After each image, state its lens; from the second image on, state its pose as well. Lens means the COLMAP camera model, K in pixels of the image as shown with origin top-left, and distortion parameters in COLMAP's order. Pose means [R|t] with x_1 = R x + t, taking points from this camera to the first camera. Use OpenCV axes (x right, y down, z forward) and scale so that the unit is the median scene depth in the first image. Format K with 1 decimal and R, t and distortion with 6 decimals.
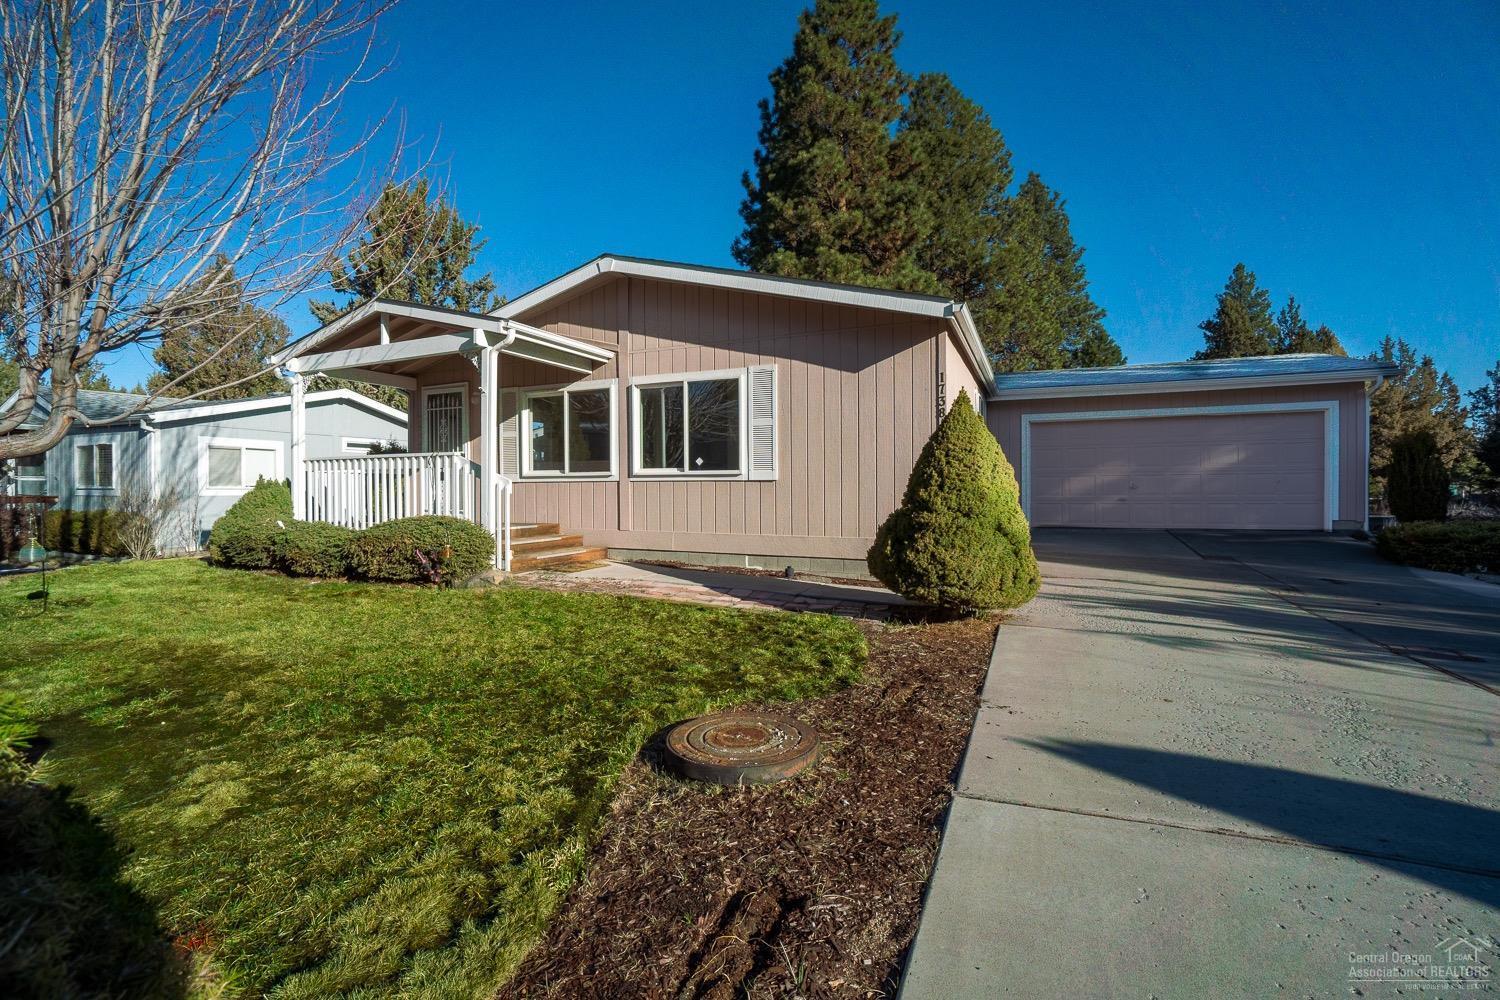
lens RADIAL K [[666.5, 0, 750.0], [0, 666.5, 500.0], [0, 0, 1]] dist [-0.033437, 0.000072]
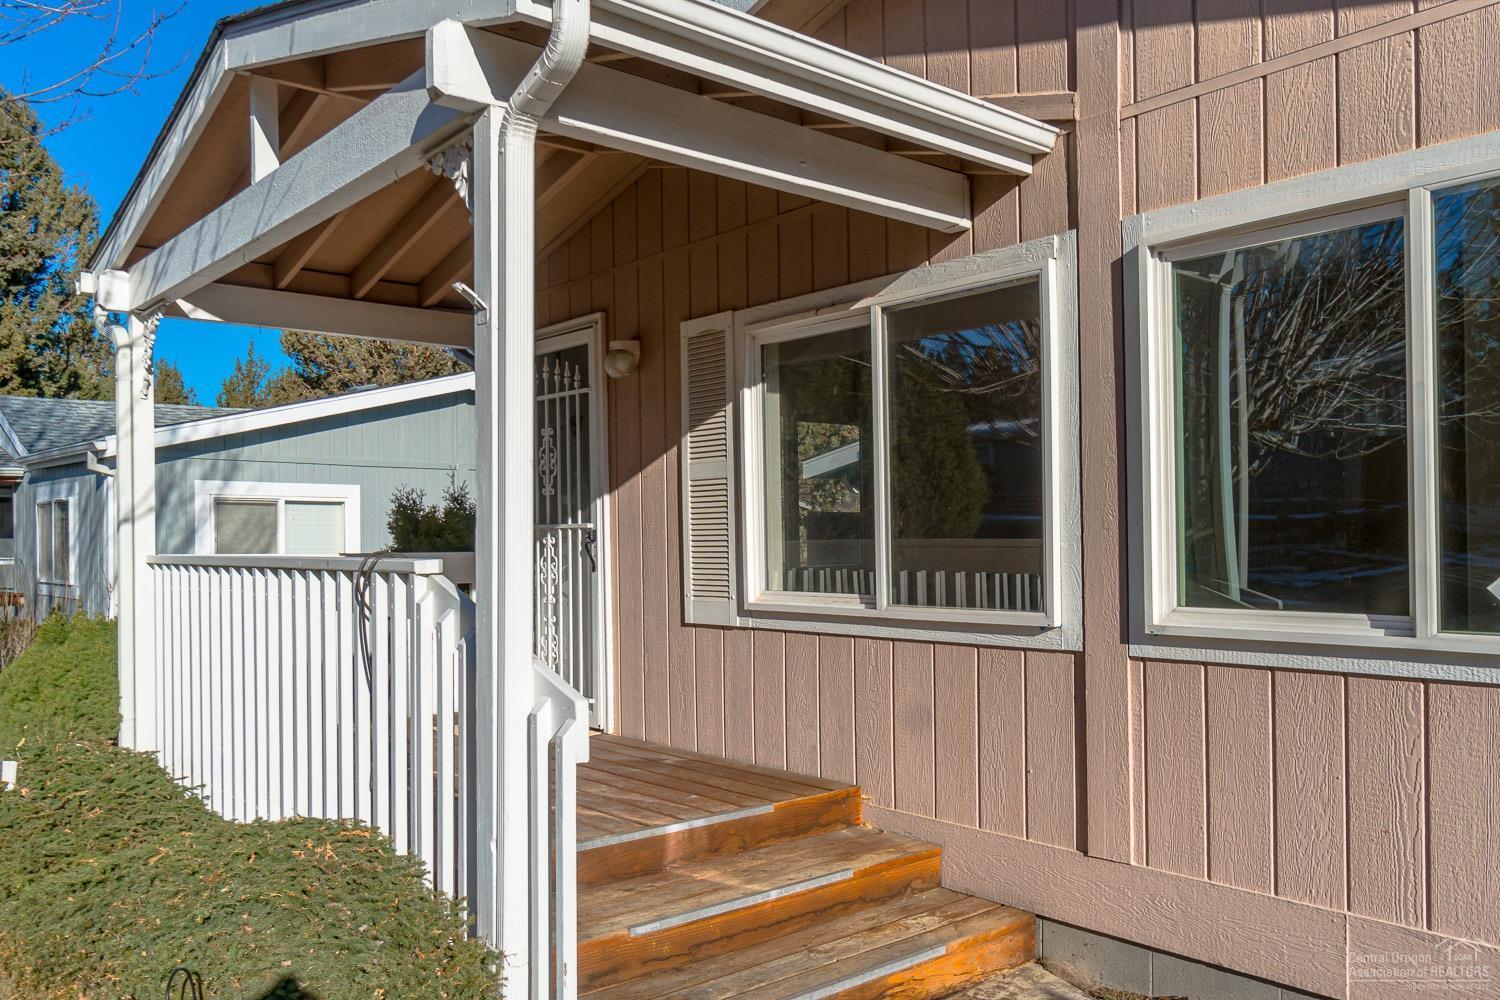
lens RADIAL K [[1197.4, 0, 750.5], [0, 1197.4, 518.5], [0, 0, 1]] dist [0.027429, -0.001099]
pose [[0.902343, -0.013014, -0.430823, -0.115313], [-0.000356, 0.999521, -0.030937, -0.063088], [0.431019, 0.028069, 0.901906, 0.545227]]
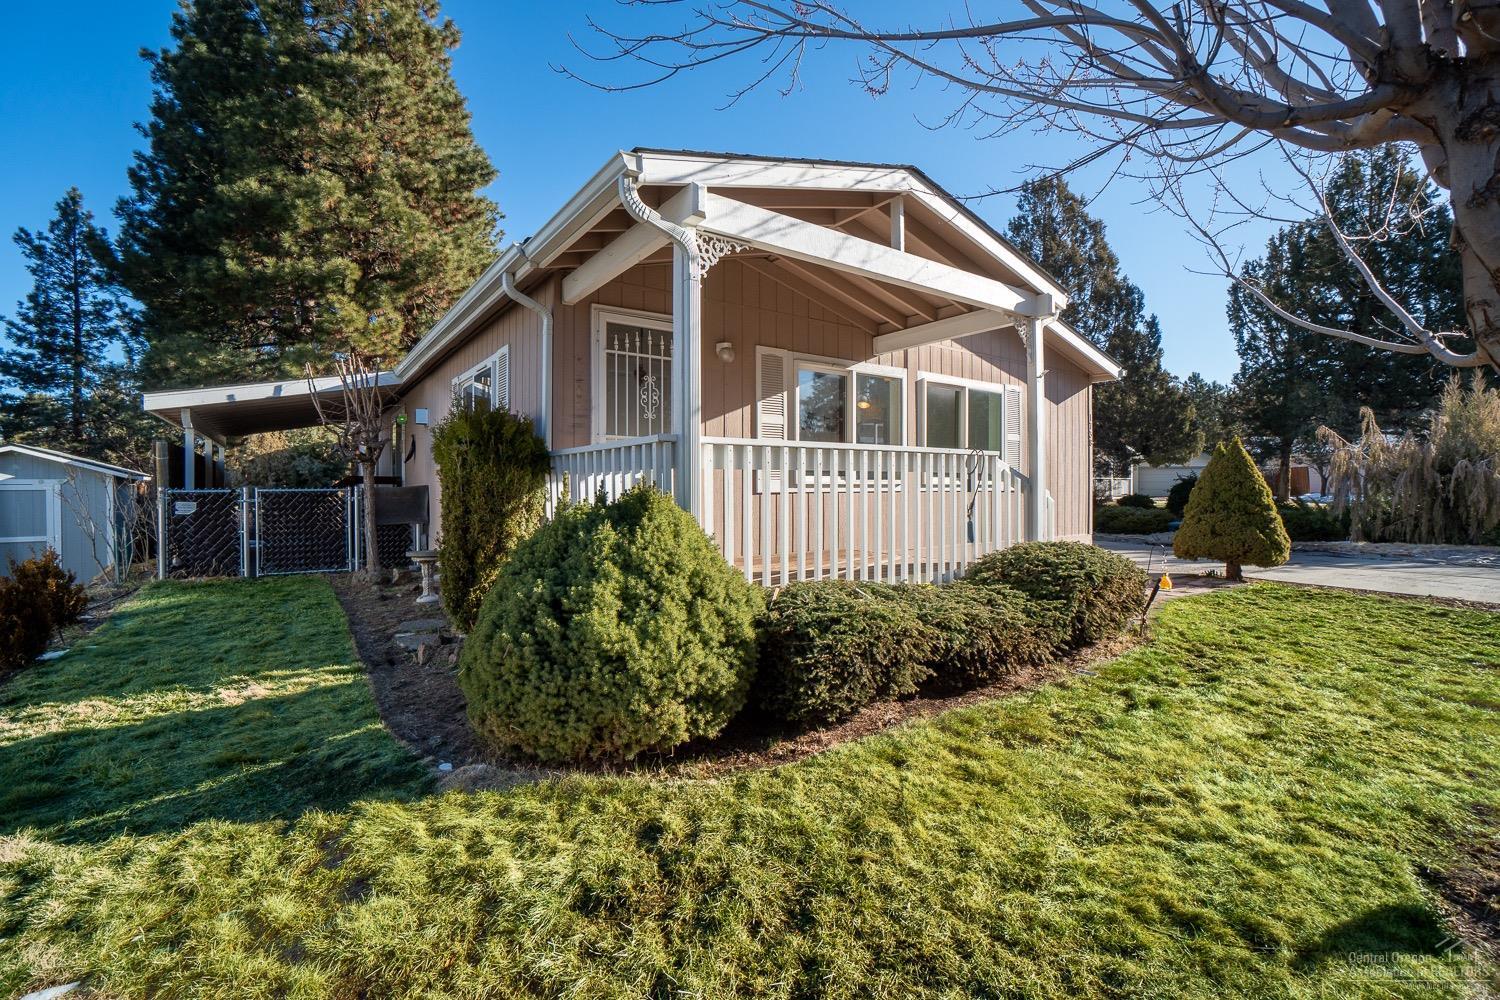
lens RADIAL K [[666.0, 0, 750.0], [0, 666.0, 500.0], [0, 0, 1]] dist [0.001514, -0.000591]
pose [[0.506200, -0.008247, 0.862377, -1.002476], [0.028129, 0.999580, -0.006952, -0.015583], [-0.861957, 0.027777, 0.506219, 0.731377]]
